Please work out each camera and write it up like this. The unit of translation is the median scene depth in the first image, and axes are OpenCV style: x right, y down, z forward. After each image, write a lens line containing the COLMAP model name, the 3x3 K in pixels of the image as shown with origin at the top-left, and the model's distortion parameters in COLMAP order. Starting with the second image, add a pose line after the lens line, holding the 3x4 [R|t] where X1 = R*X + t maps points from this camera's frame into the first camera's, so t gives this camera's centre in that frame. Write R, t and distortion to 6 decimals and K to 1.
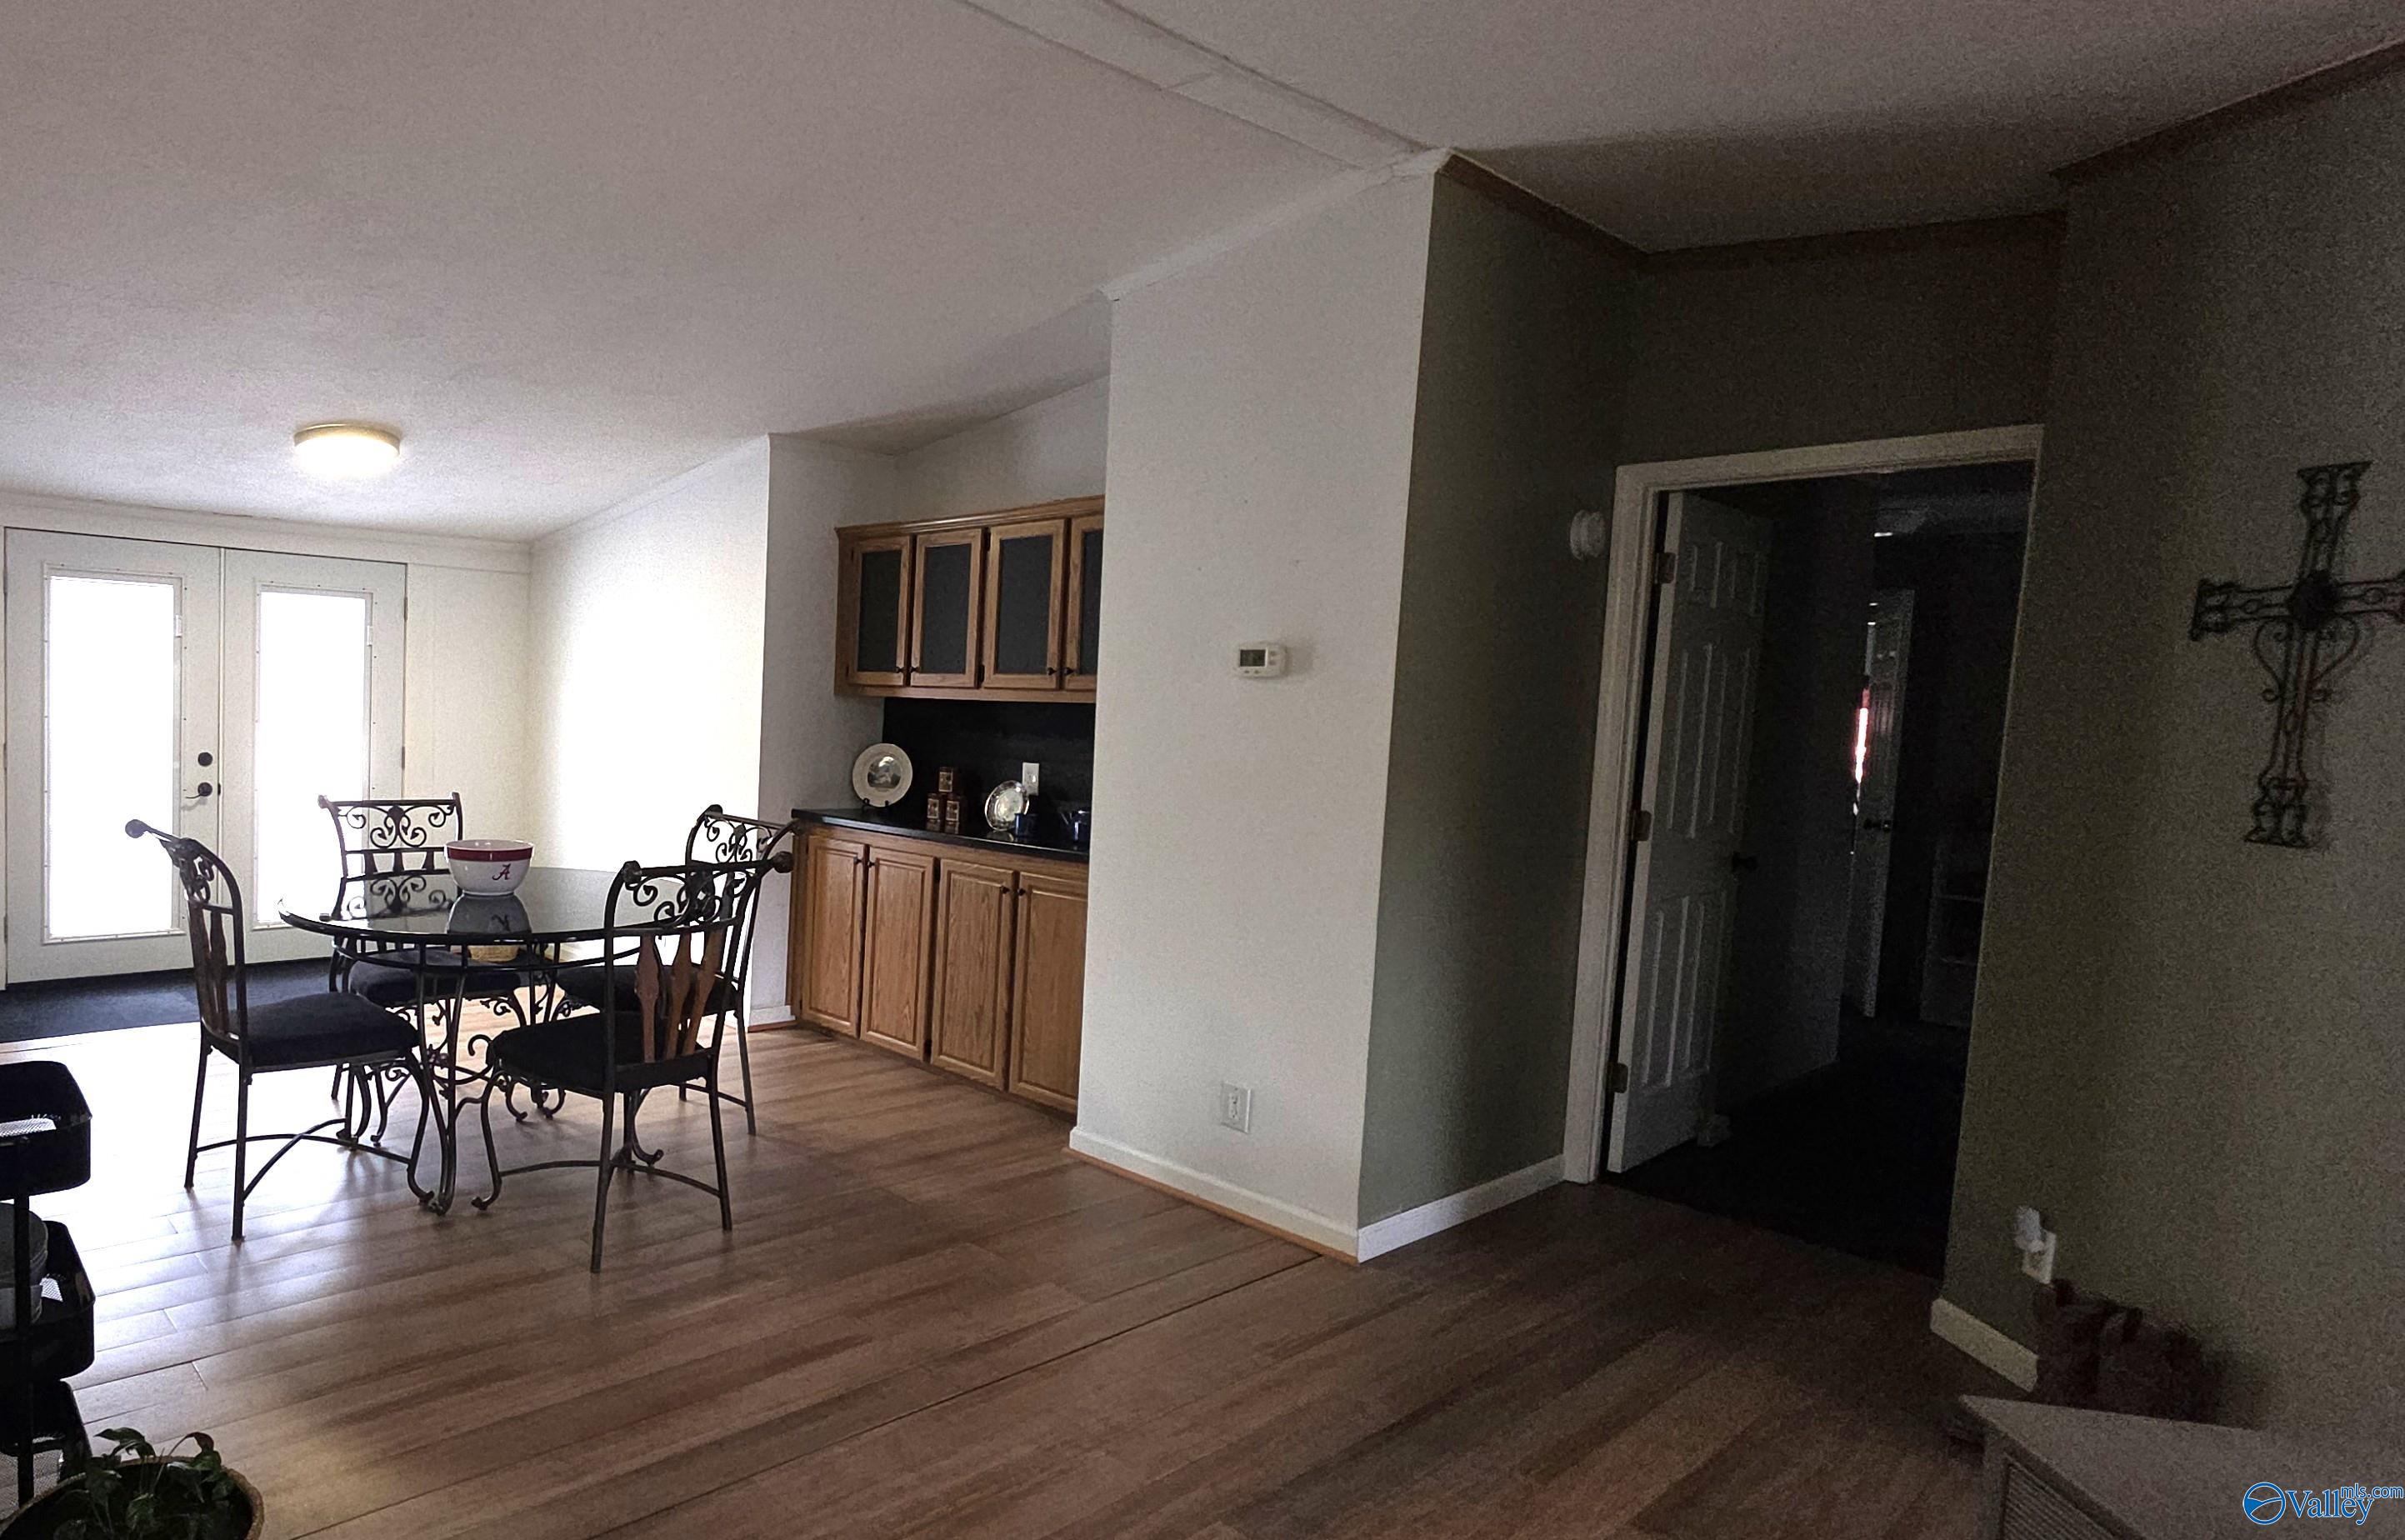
lens RADIAL K [[1333.3, 0, 716.1], [0, 1333.3, 782.2], [0, 0, 1]] dist [-0.000388, 0.000227]
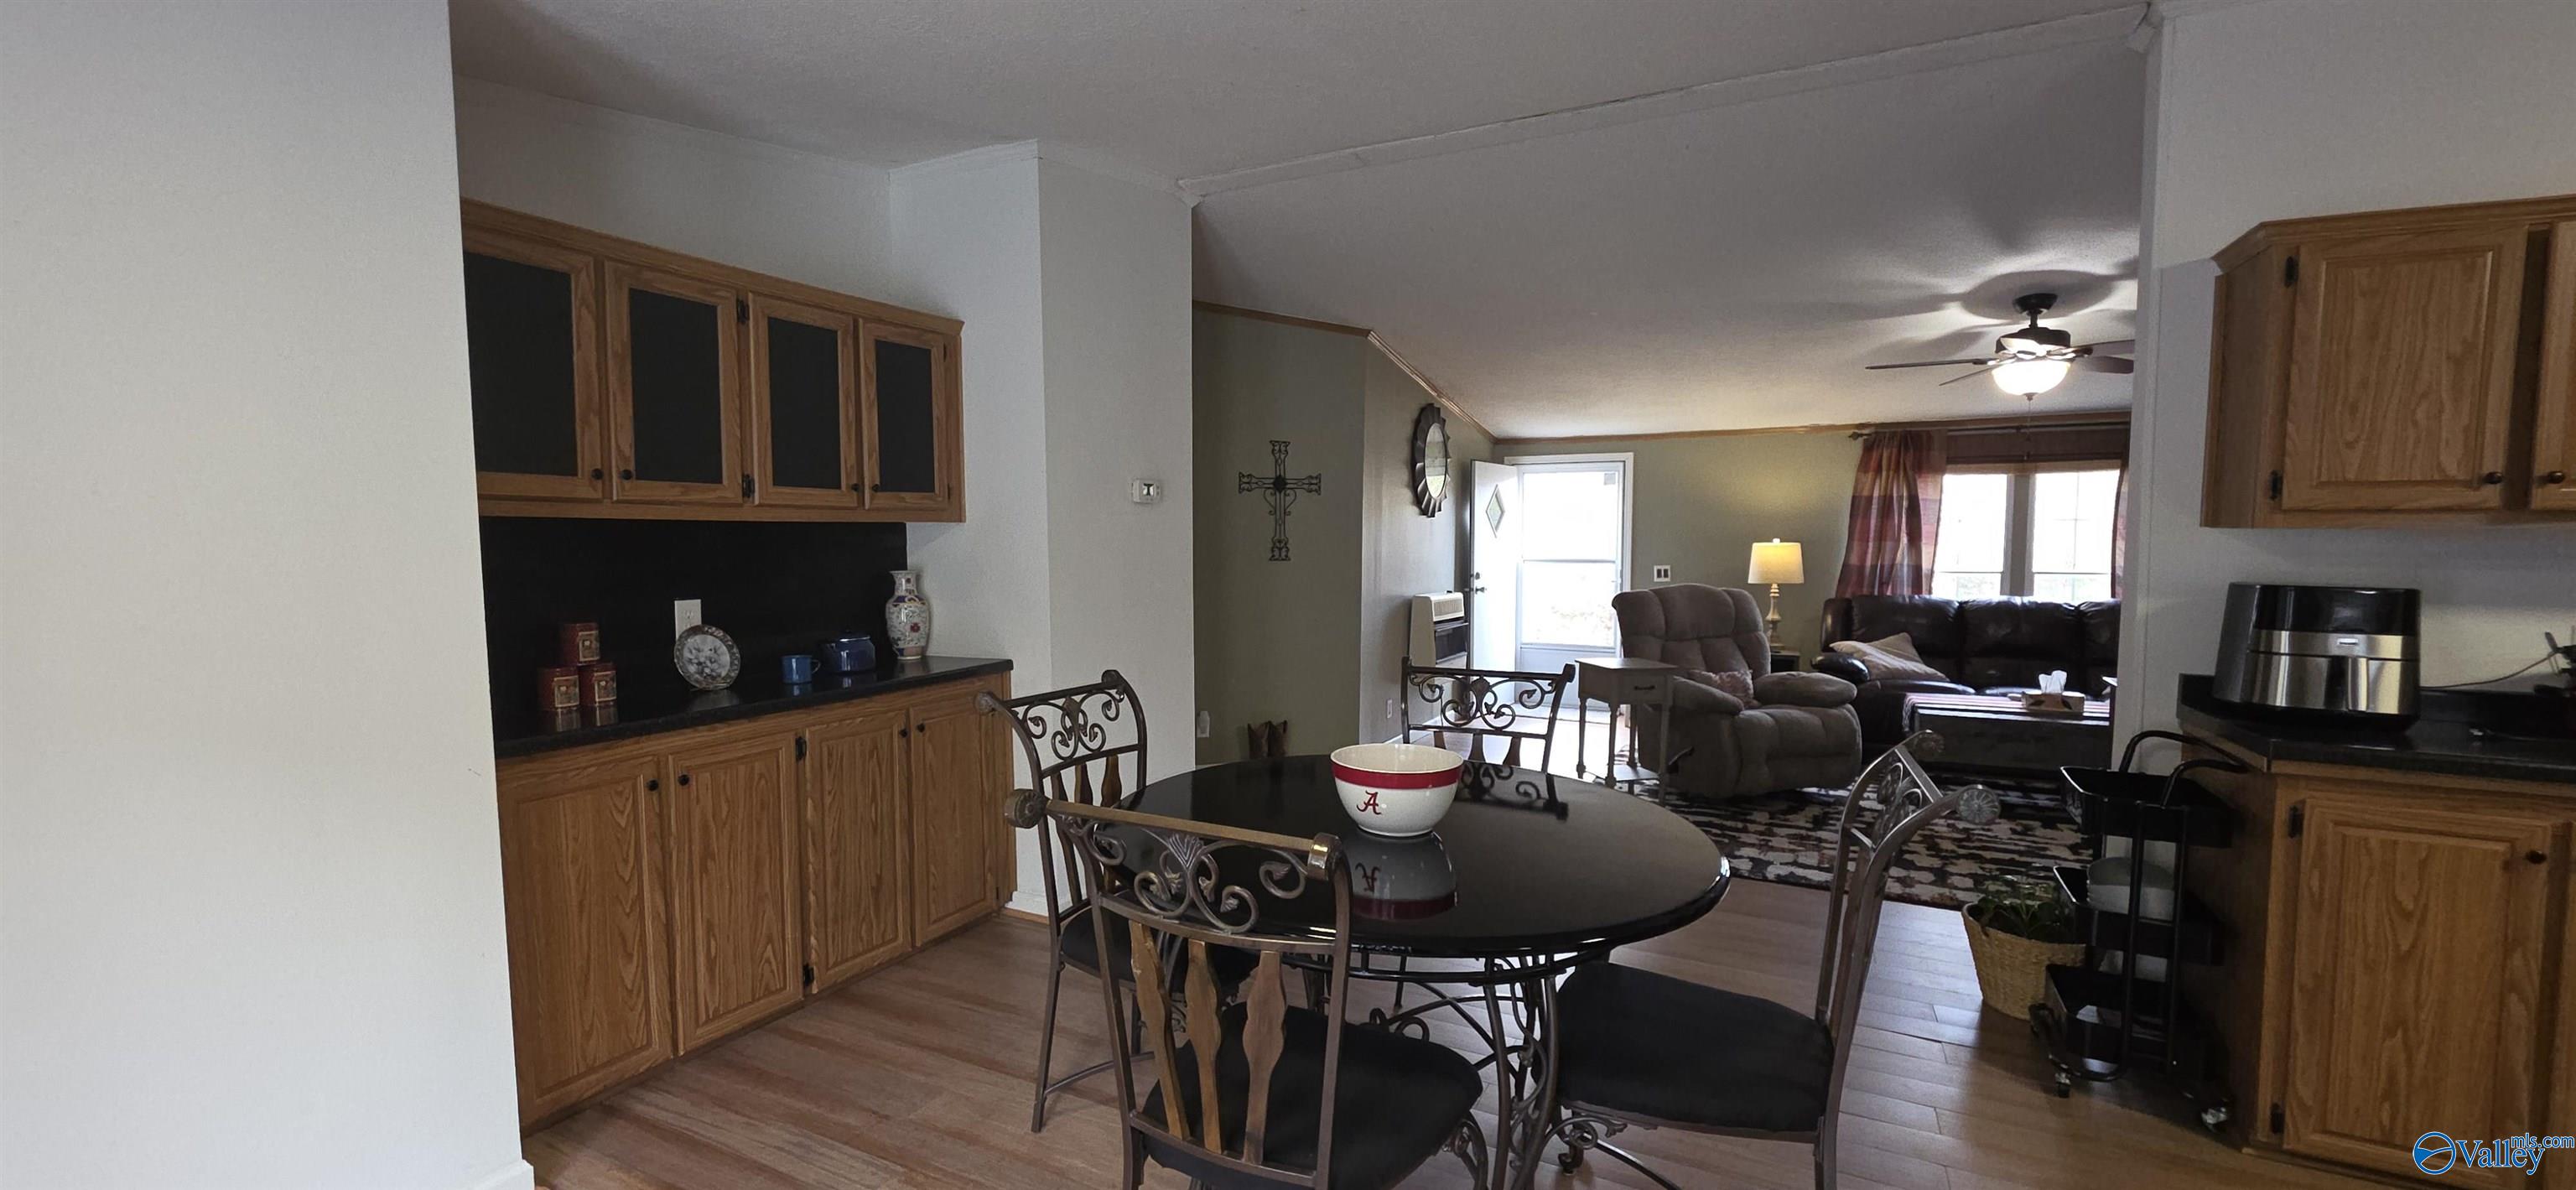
lens RADIAL K [[1028.5, 0, 1275.5], [0, 1028.5, 603.3], [0, 0, 1]] dist [0.003382, -0.001269]
pose [[-0.460921, -0.095808, 0.882254, -0.535317], [0.039636, 0.990941, 0.128318, -0.090125], [-0.886555, 0.094114, -0.452948, 1.158181]]
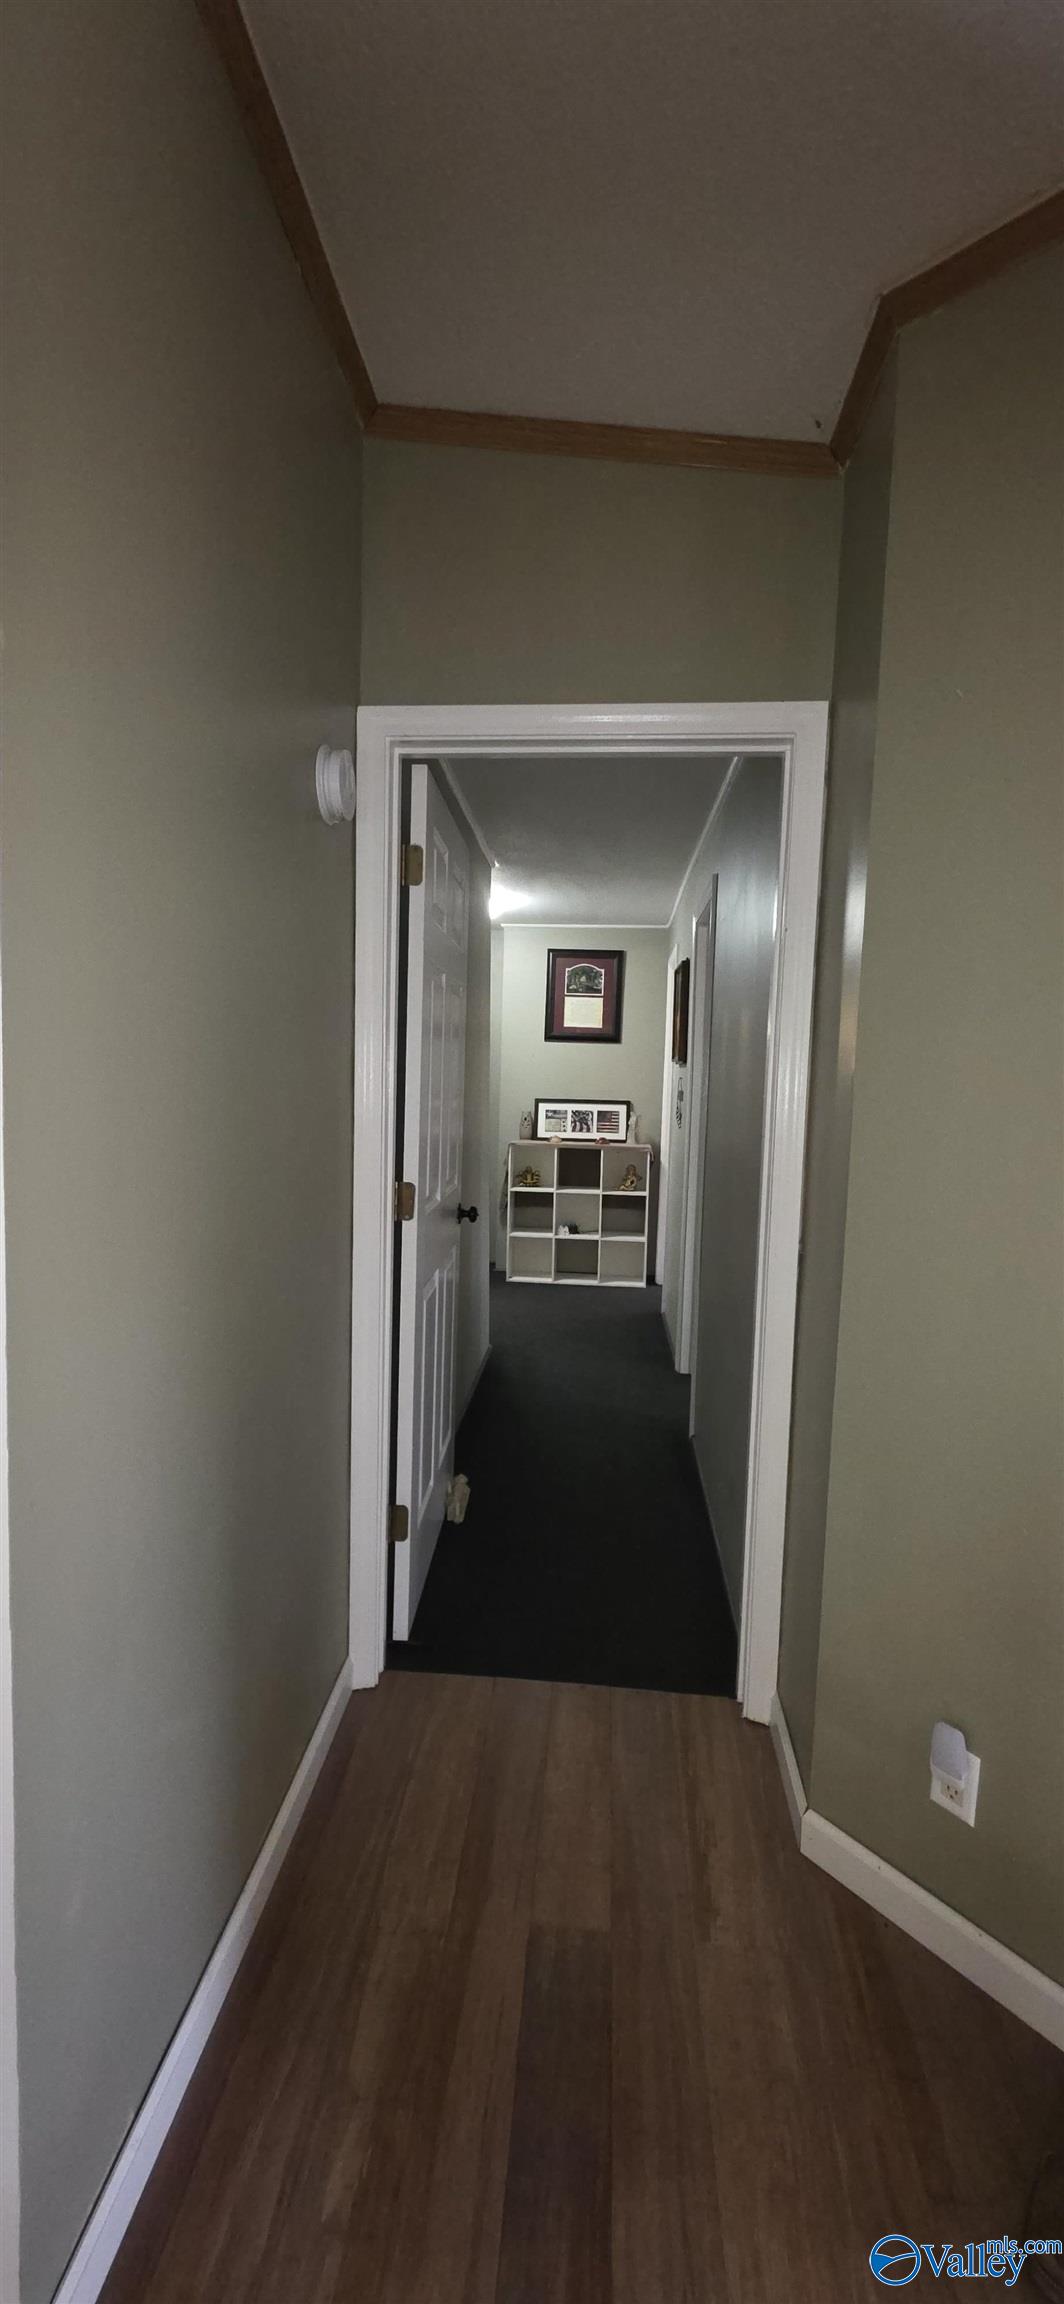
lens RADIAL K [[919.8, 0, 527.9], [0, 919.8, 1149.1], [0, 0, 1]] dist [0.003382, -0.001269]
pose [[0.645300, -0.082815, 0.759427, 0.313383], [0.049169, 0.996548, 0.066892, -0.027741], [-0.762345, -0.005825, 0.647145, 0.558998]]
